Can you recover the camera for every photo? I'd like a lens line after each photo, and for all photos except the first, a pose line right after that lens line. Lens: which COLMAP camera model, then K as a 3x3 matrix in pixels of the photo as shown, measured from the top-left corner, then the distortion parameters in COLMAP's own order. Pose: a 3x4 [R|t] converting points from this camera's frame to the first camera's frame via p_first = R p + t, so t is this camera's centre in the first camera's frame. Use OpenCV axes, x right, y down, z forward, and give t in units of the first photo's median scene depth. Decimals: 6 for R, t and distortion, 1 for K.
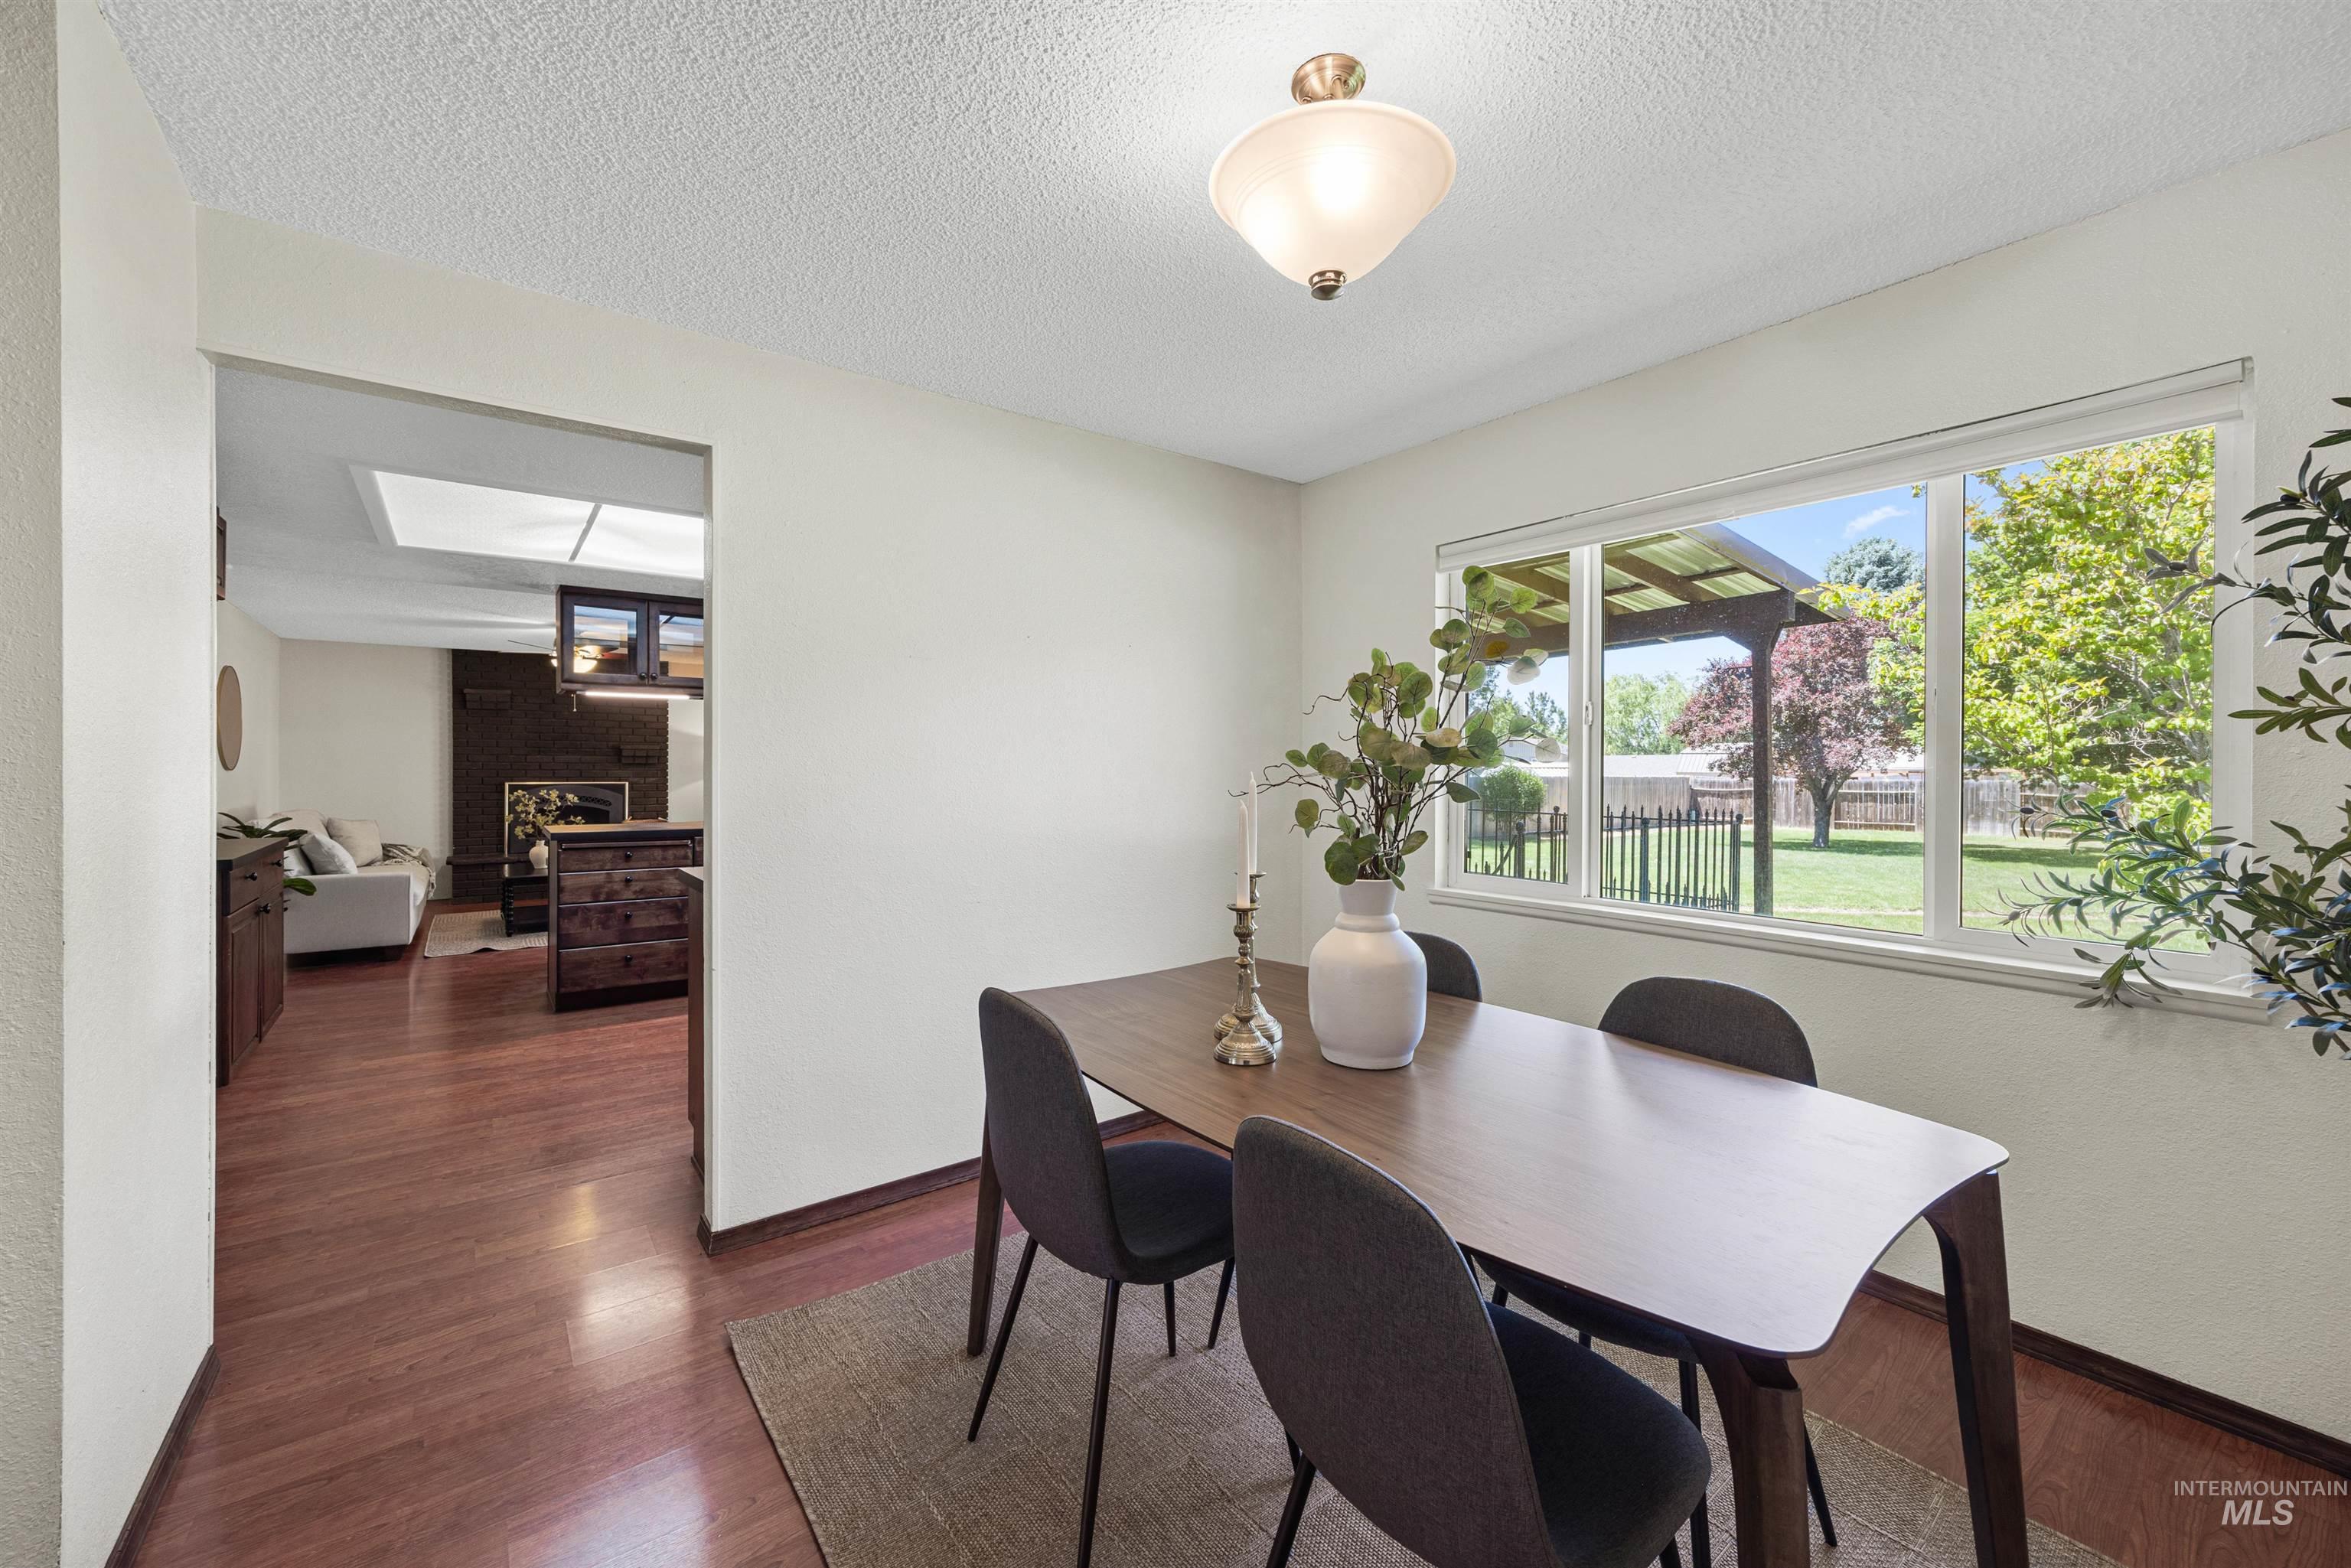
lens RADIAL K [[904.1, 0, 1162.1], [0, 904.1, 775.8], [0, 0, 1]] dist [0.001812, -0.000349]
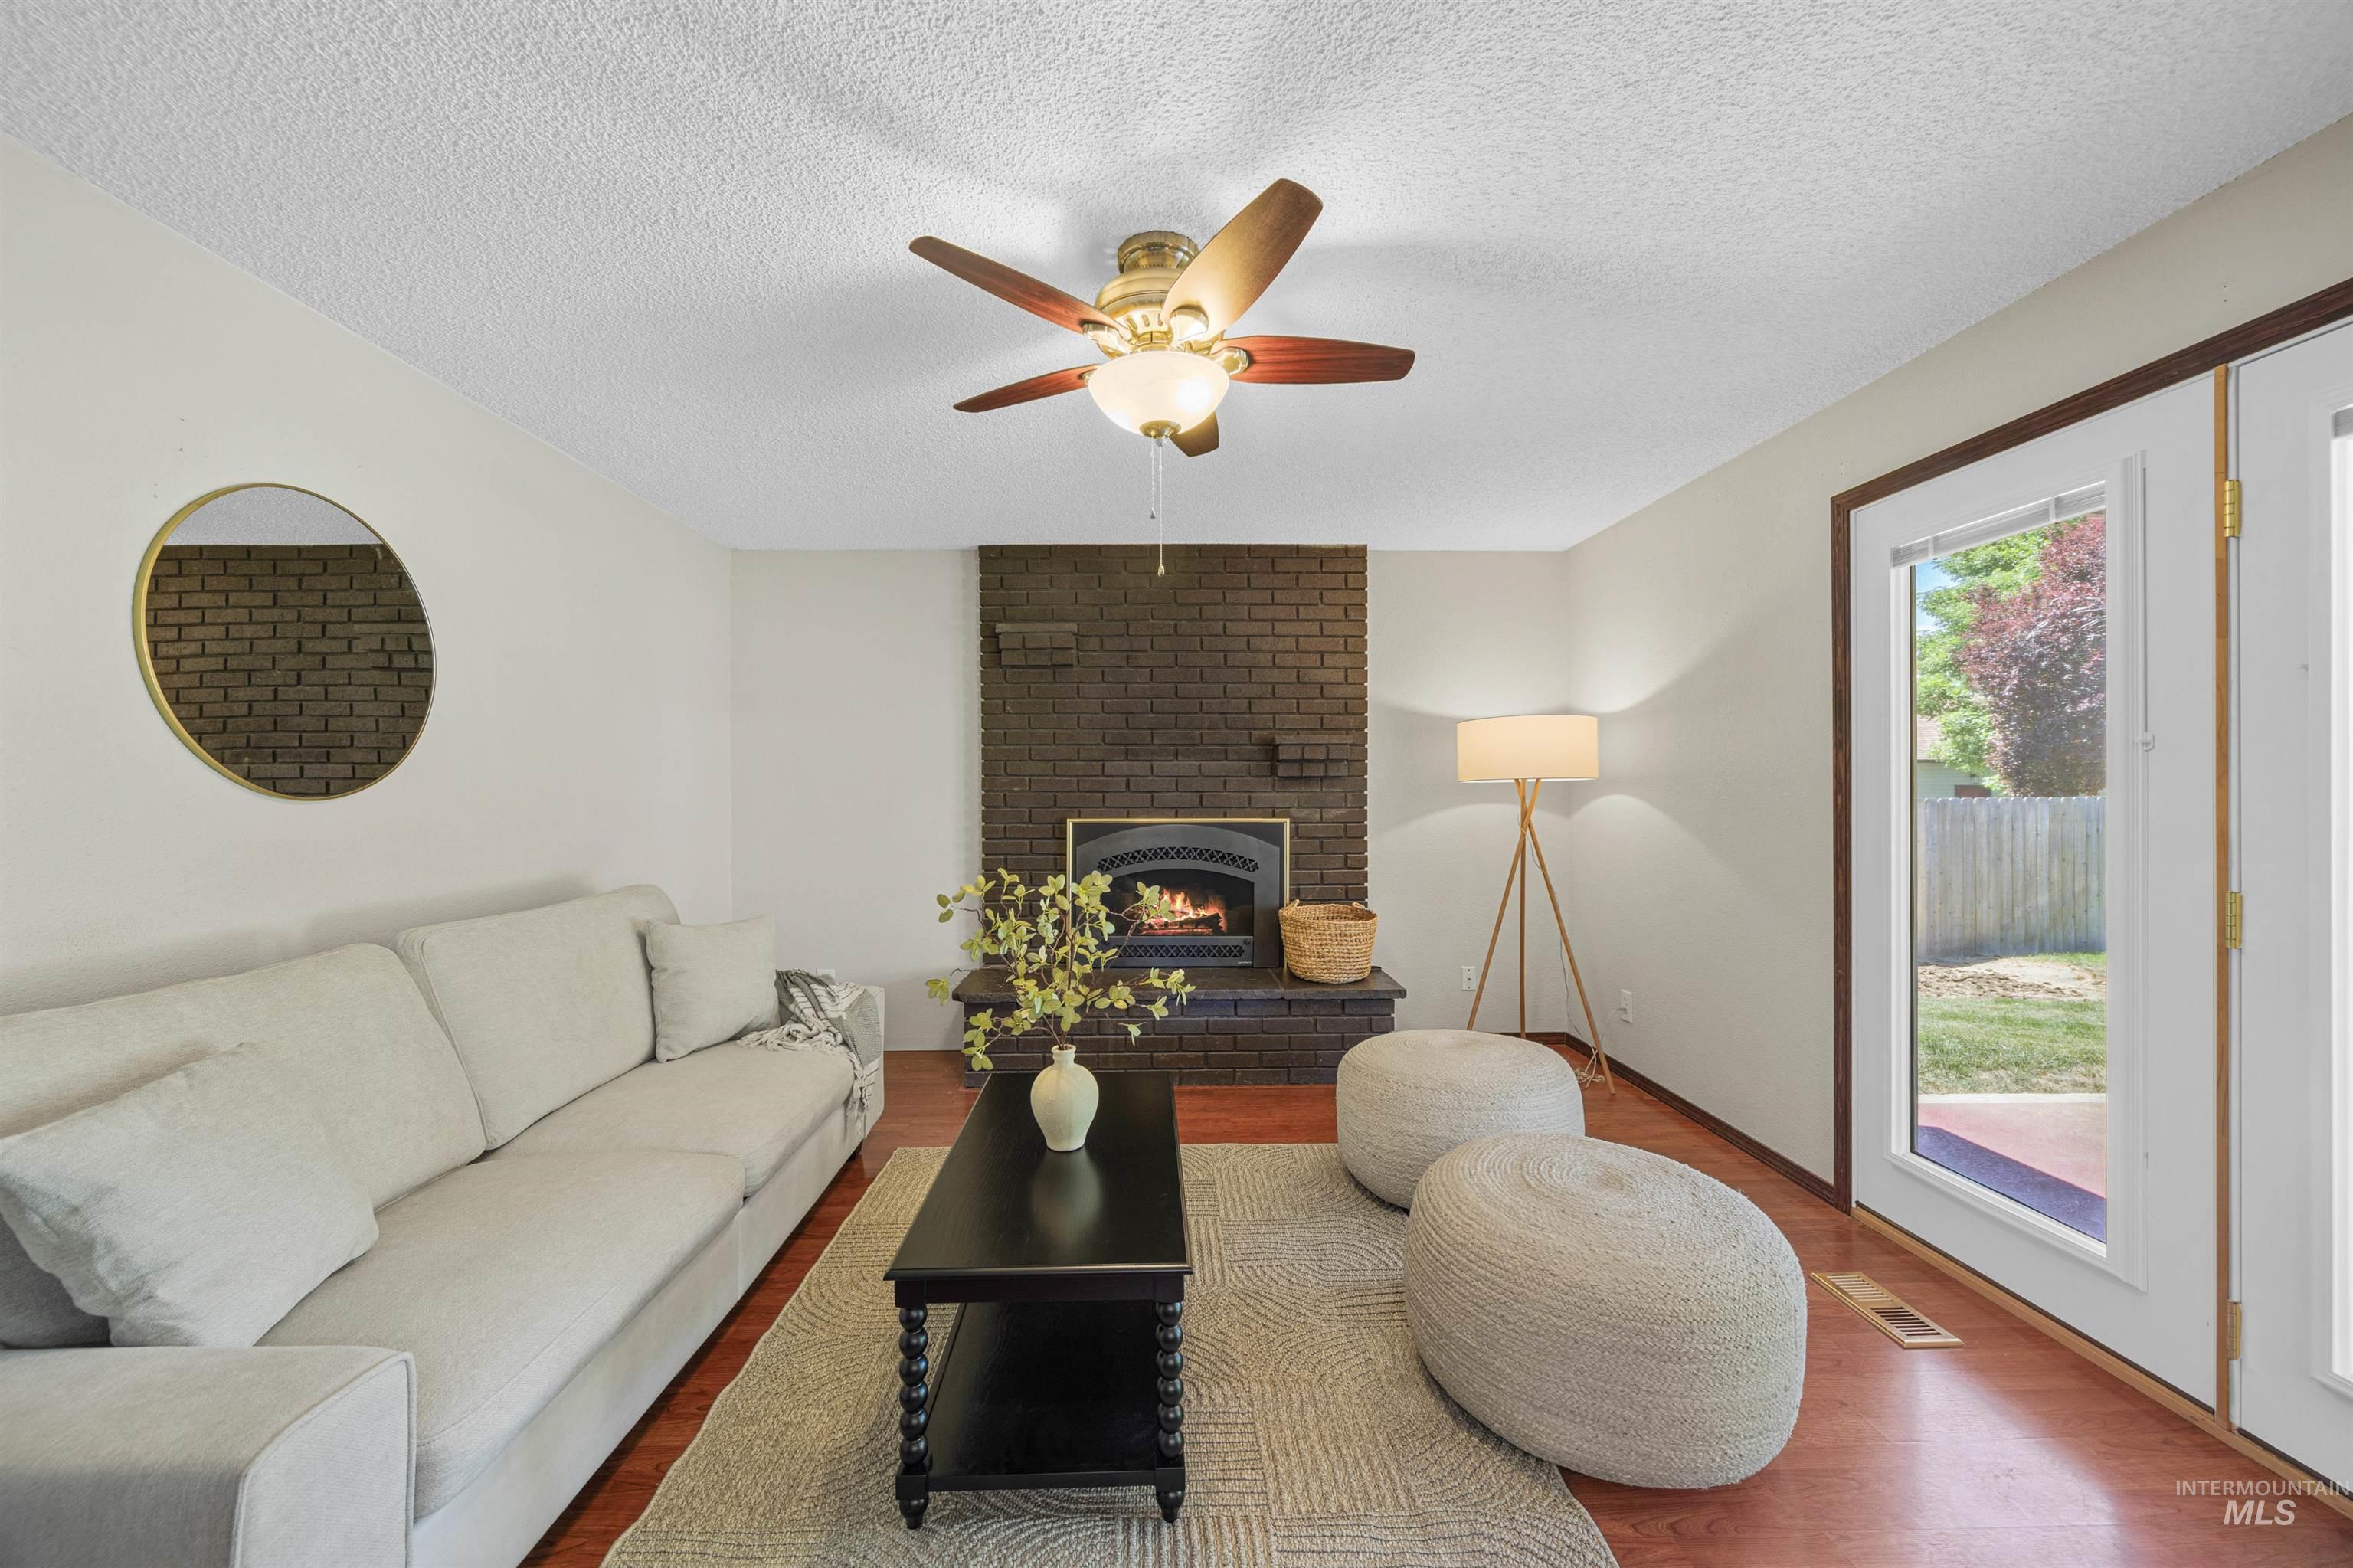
lens RADIAL K [[904.9, 0, 1174.3], [0, 904.9, 780.6], [0, 0, 1]] dist [0.001812, -0.000349]
pose [[0.811768, -0.008368, -0.583921, -0.697158], [0.000823, 0.999913, -0.013185, -0.010850], [0.583980, 0.010223, 0.811704, 1.120420]]
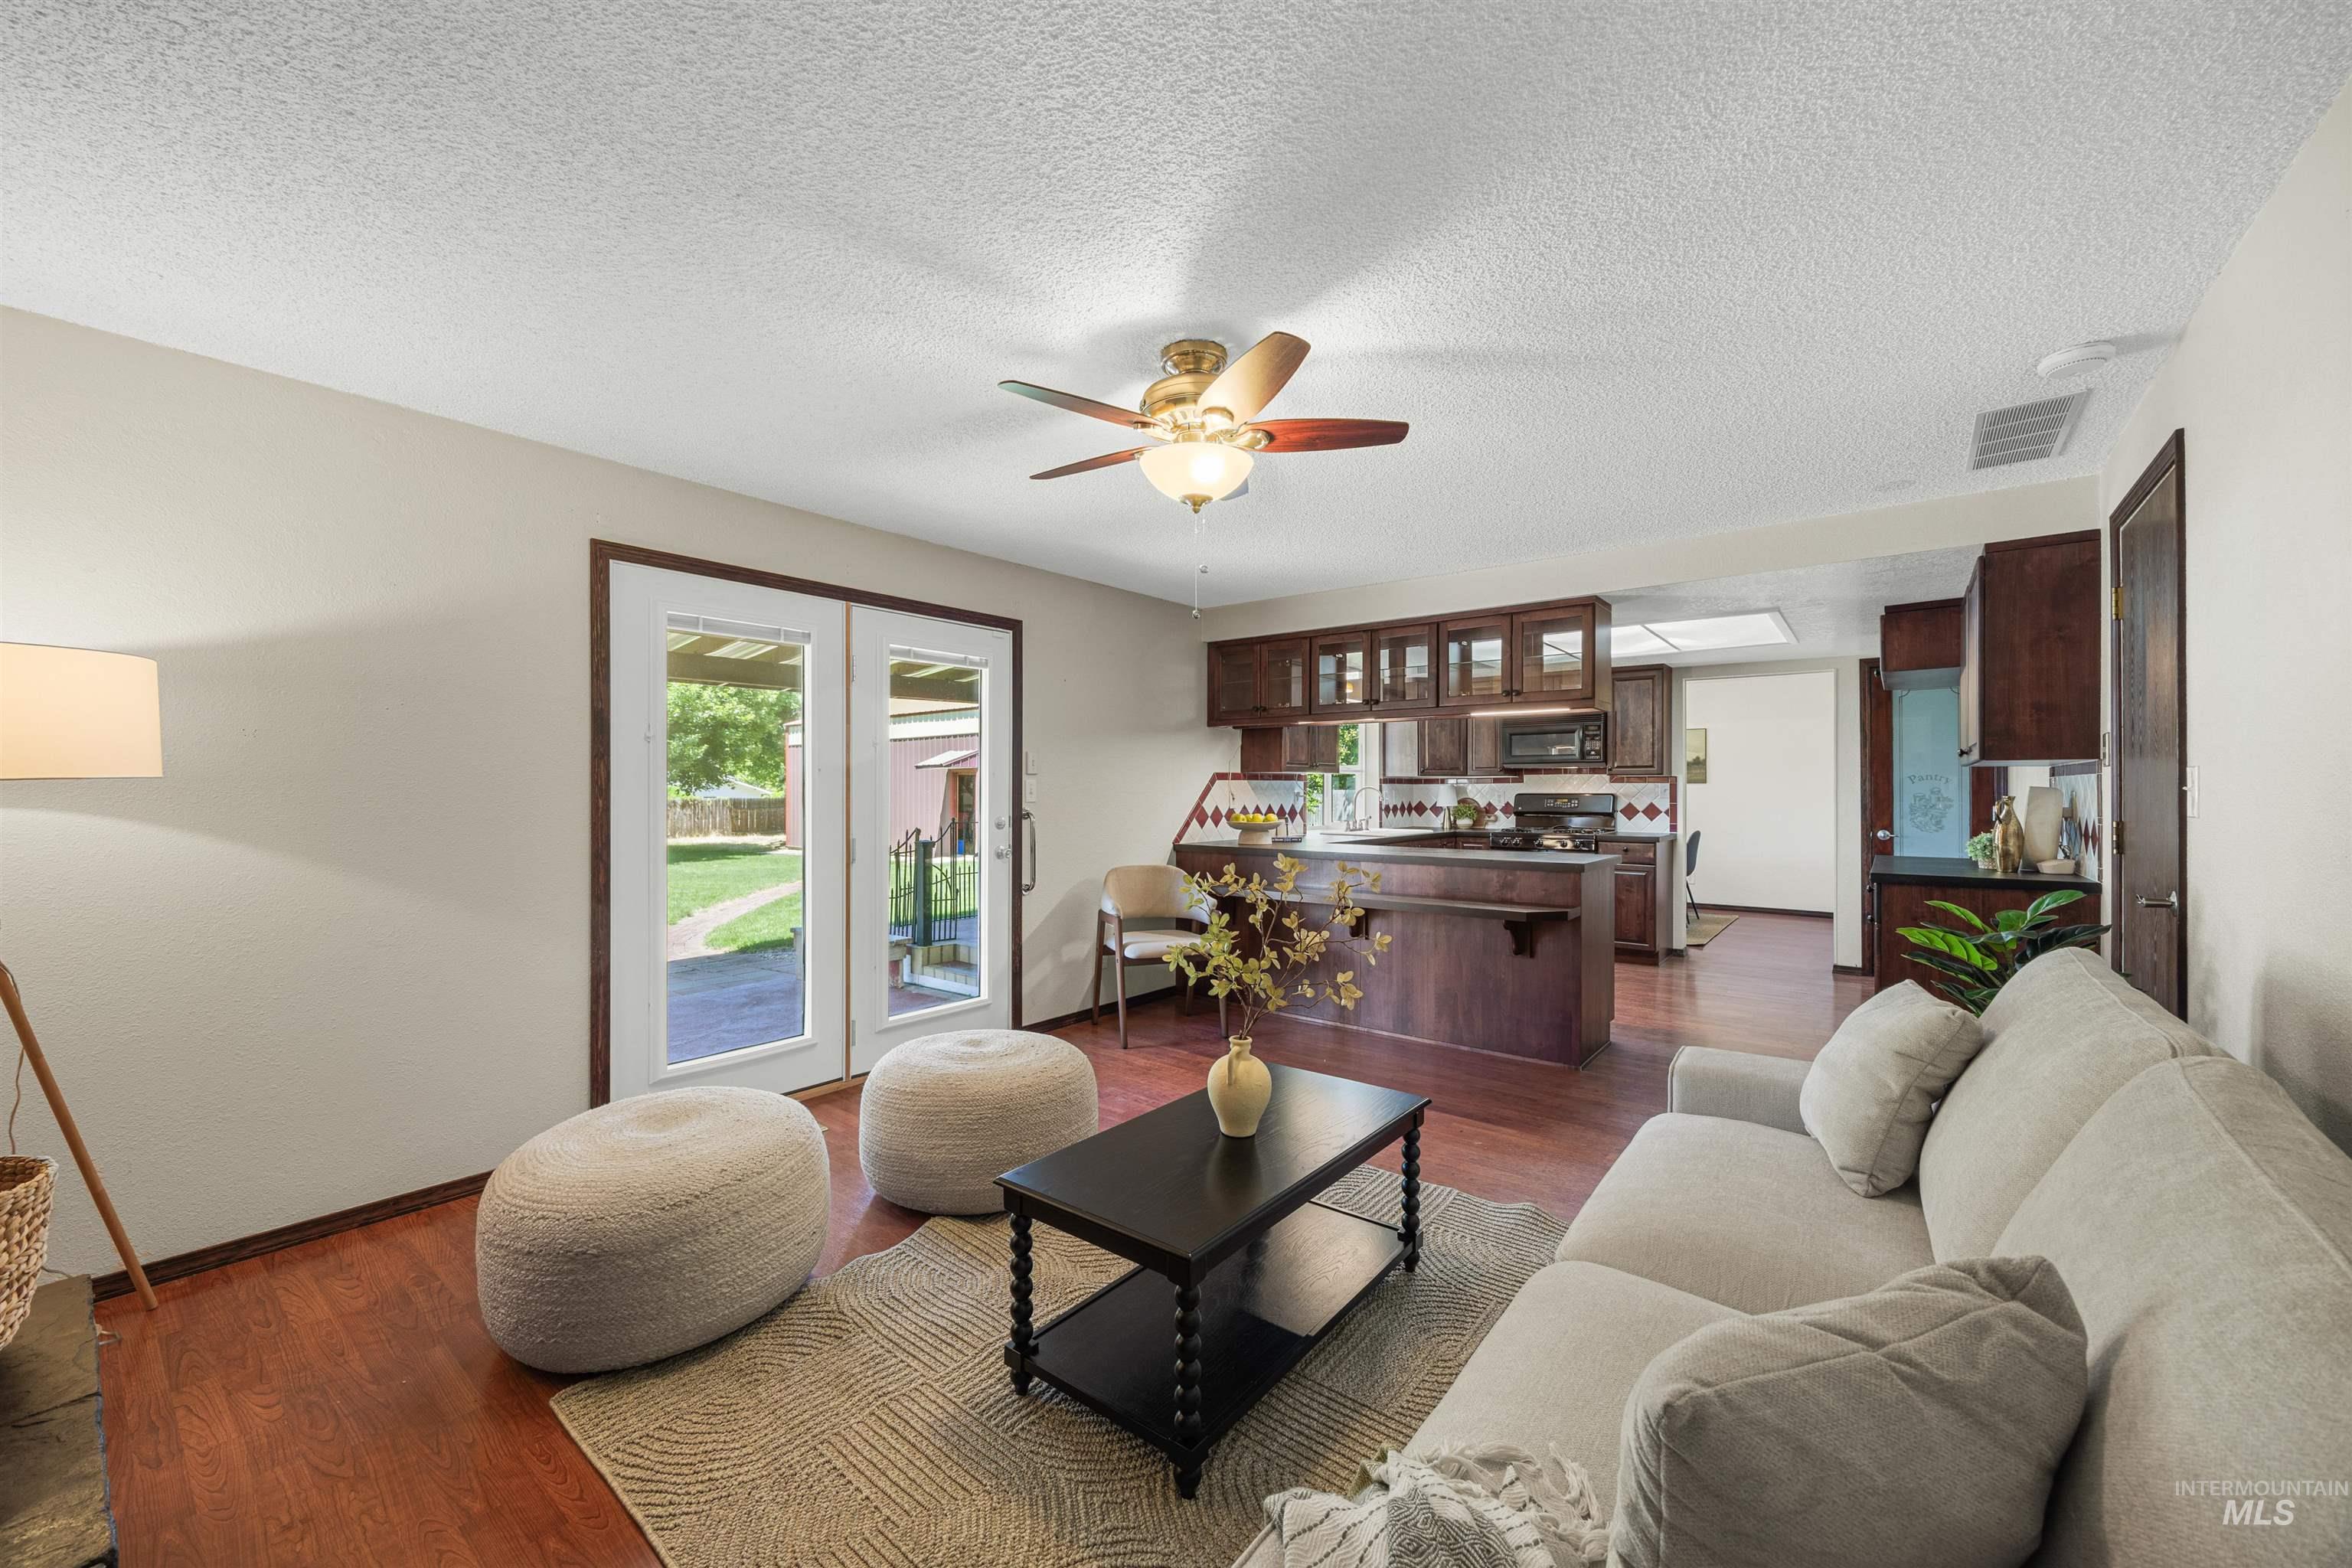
lens RADIAL K [[904.5, 0, 1166.4], [0, 904.5, 786.7], [0, 0, 1]] dist [0.001812, -0.000349]
pose [[-0.237010, -0.000633, 0.971507, -1.365550], [0.006368, 0.999977, 0.002205, -0.016796], [-0.971486, 0.006709, -0.237000, 1.544411]]
